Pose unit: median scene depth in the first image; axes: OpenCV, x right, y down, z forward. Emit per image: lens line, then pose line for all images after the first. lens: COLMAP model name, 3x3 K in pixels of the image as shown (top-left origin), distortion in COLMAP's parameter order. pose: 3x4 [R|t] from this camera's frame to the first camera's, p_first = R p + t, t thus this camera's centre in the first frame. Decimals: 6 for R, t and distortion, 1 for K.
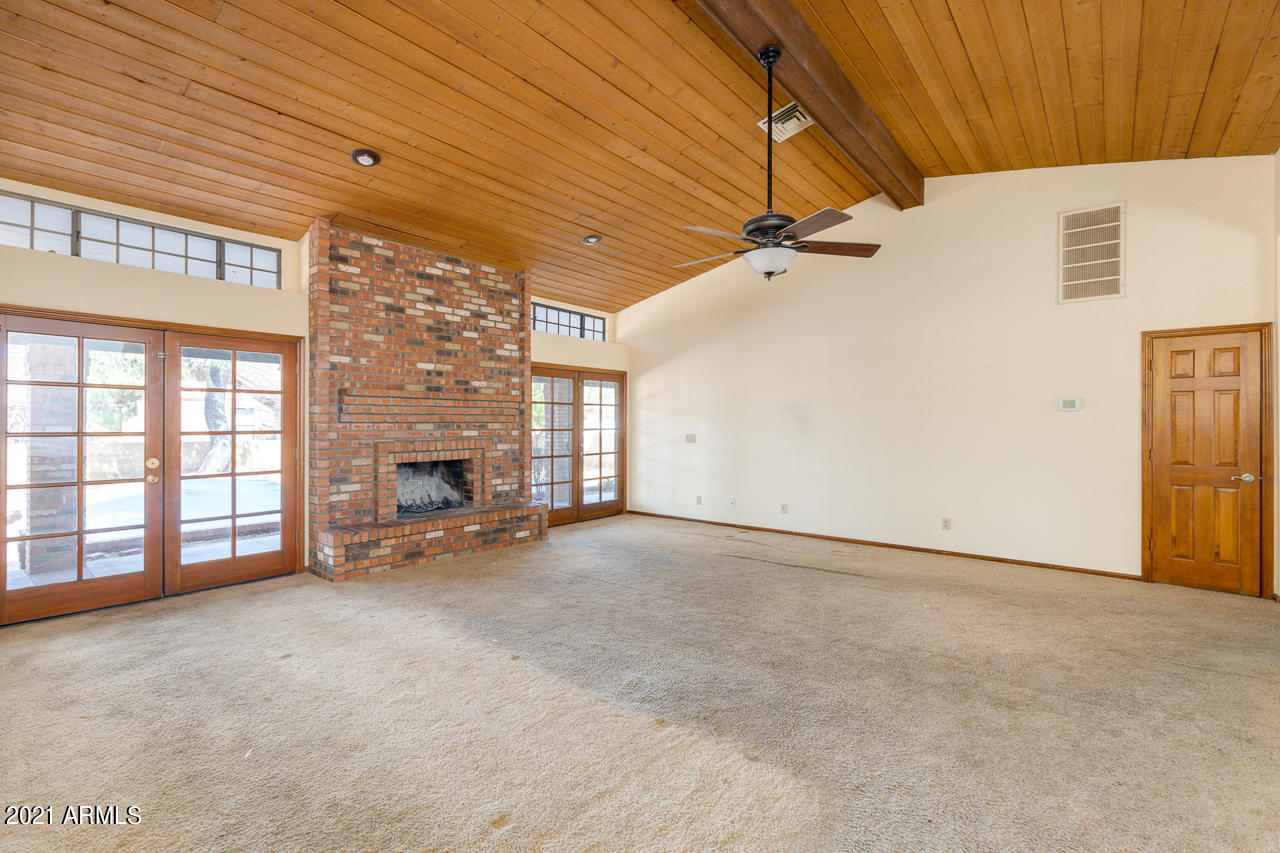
lens RADIAL K [[566.8, 0, 632.2], [0, 566.8, 424.7], [0, 0, 1]] dist [-0.001450, 0.000105]
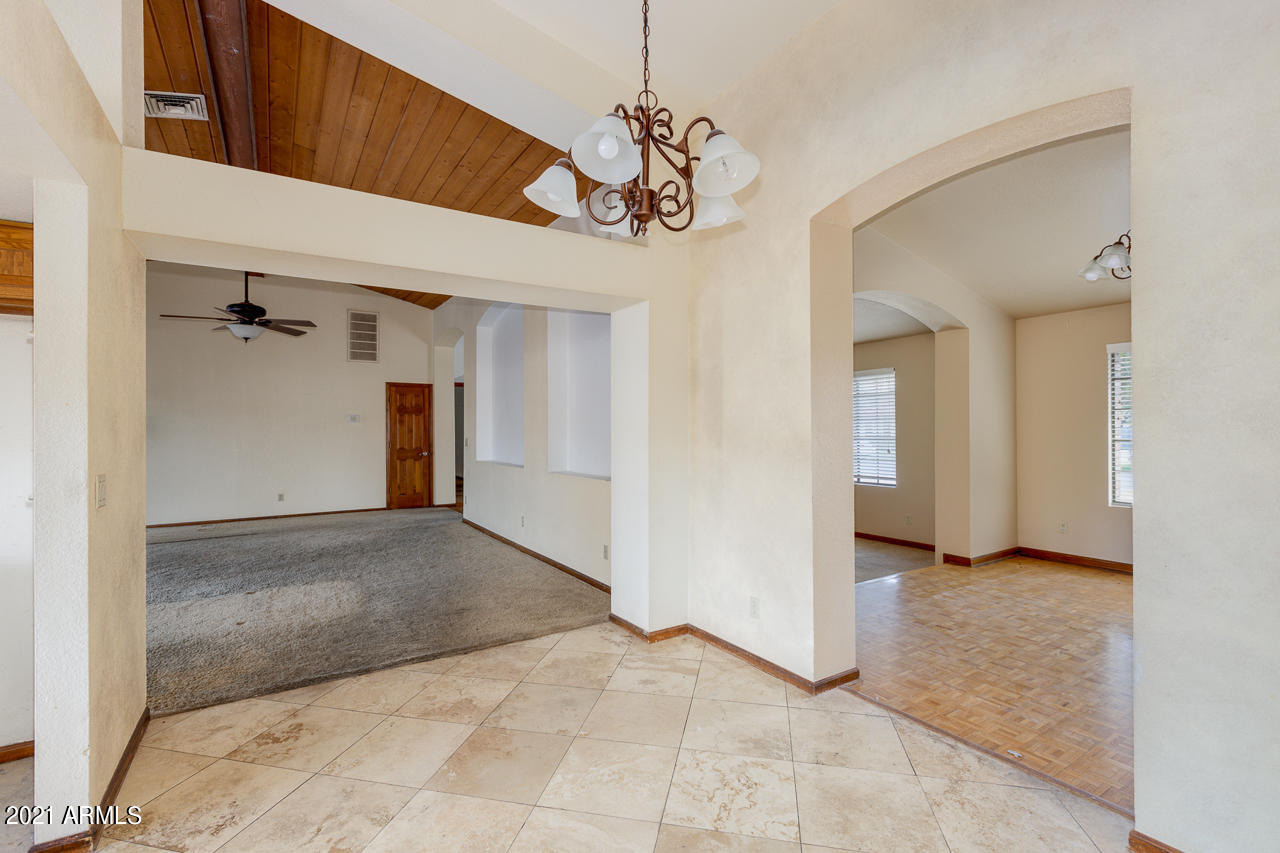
lens RADIAL K [[566.8, 0, 632.2], [0, 566.8, 424.7], [0, 0, 1]] dist [-0.001450, 0.000105]
pose [[0.300571, 0.002167, 0.953757, -0.703406], [0.007107, 0.999965, -0.004511, -0.002658], [-0.953733, 0.008135, 0.300545, -0.393249]]
